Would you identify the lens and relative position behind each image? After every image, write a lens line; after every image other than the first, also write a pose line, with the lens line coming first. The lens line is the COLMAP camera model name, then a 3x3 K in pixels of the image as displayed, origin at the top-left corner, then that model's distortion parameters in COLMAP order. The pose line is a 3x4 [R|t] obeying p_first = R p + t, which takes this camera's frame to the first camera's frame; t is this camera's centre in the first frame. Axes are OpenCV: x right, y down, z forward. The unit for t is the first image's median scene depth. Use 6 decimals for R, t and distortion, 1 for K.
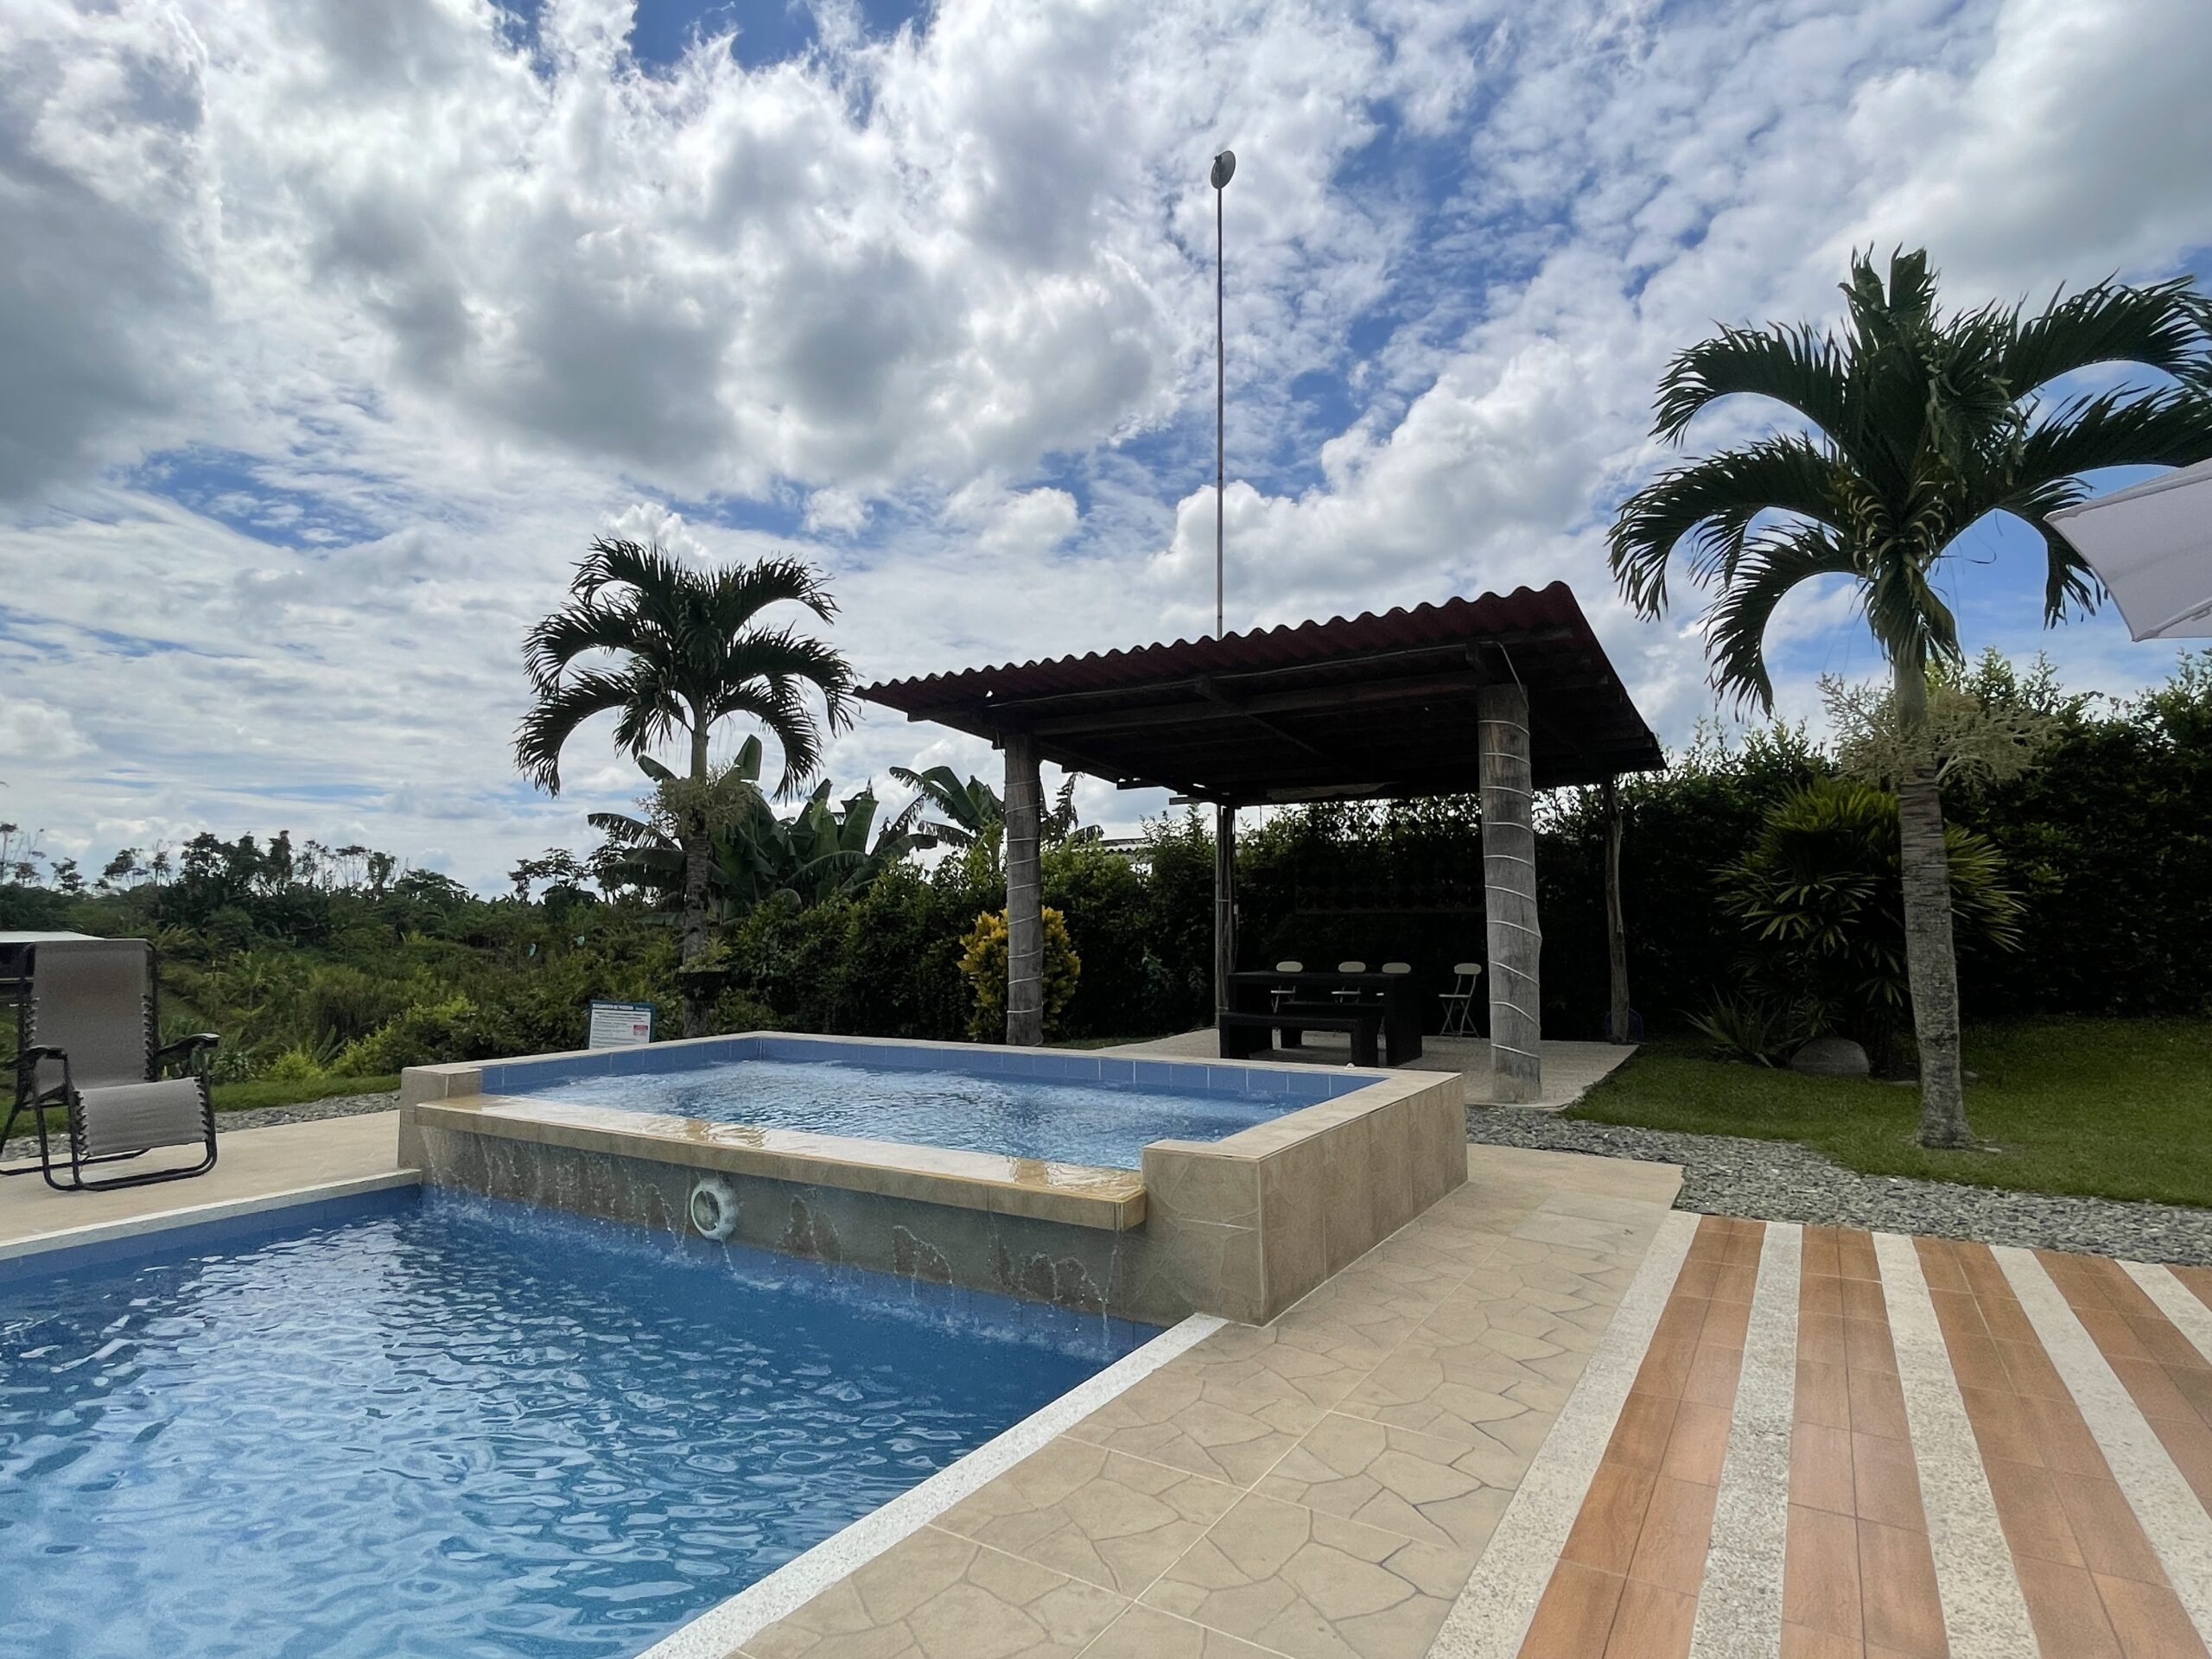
lens RADIAL K [[1164.0, 0, 1106.0], [0, 1164.0, 829.5], [0, 0, 1]] dist [-0.002408, 0.001024]
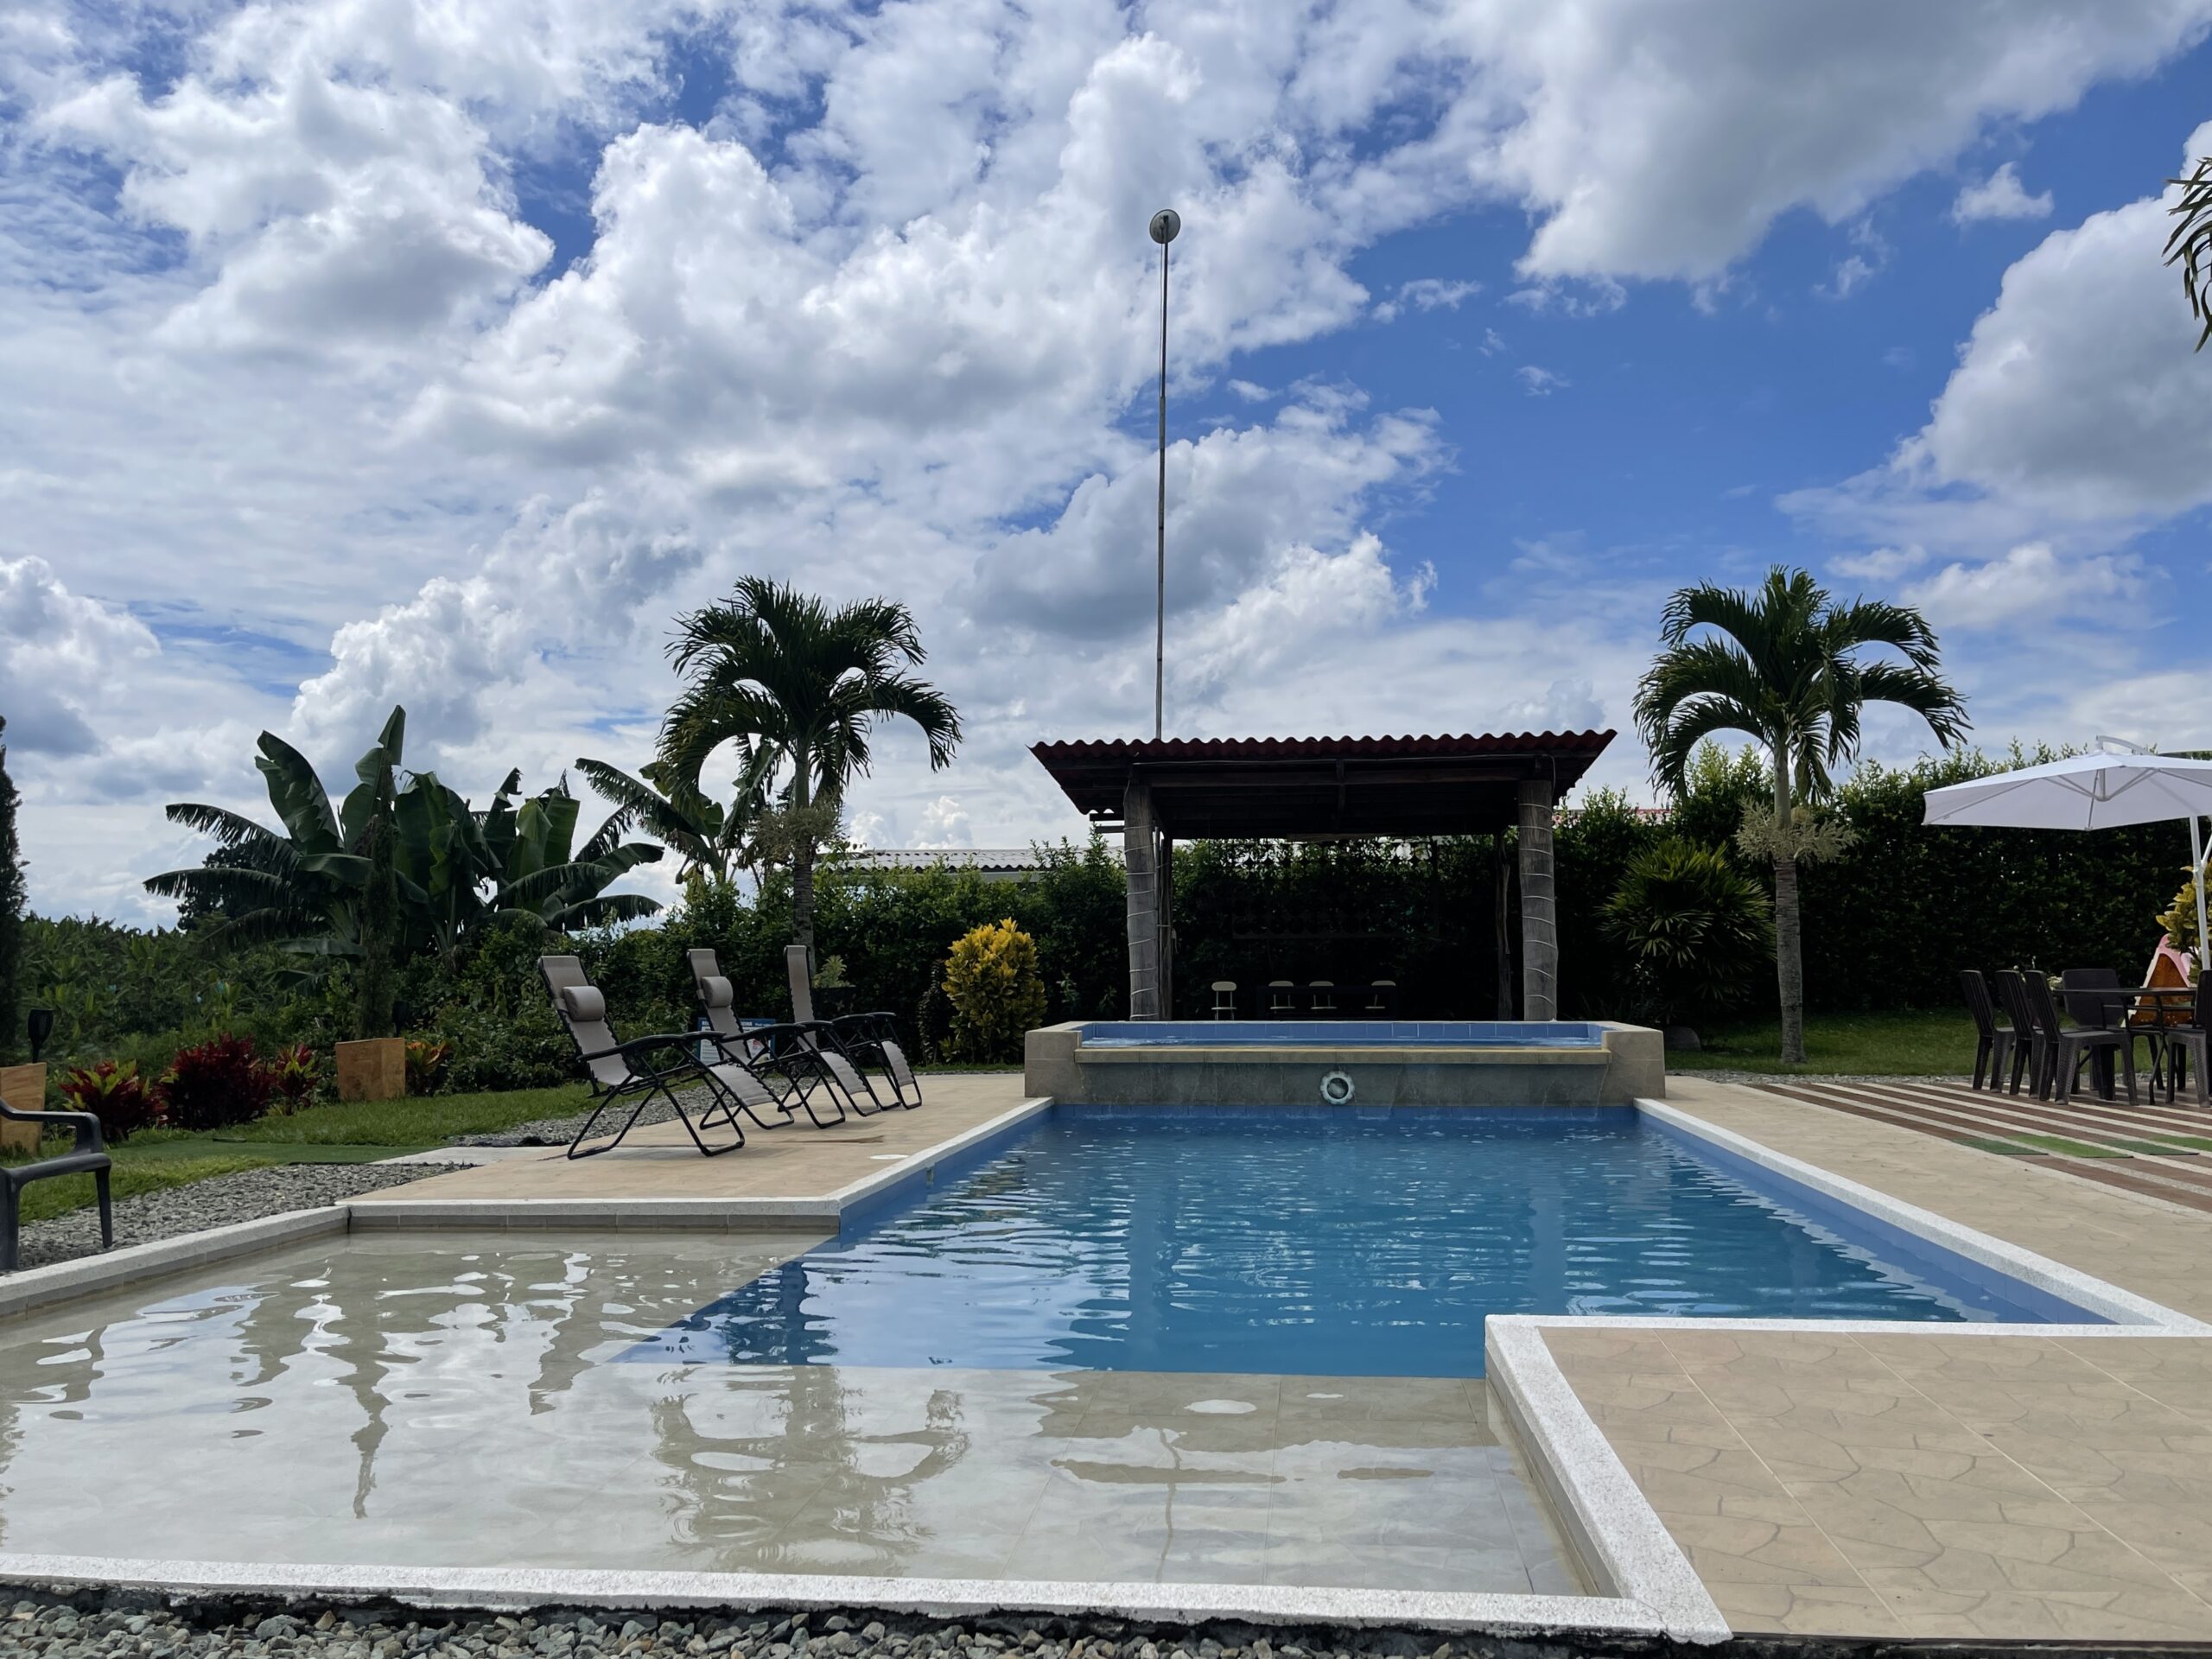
lens RADIAL K [[1822.0, 0, 1106.0], [0, 1822.0, 829.5], [0, 0, 1]] dist [0.020574, -0.001510]
pose [[0.908762, 0.031407, 0.416132, -0.942907], [-0.033783, 0.999428, -0.001653, -0.033456], [-0.415946, -0.012556, 0.909303, -0.737328]]
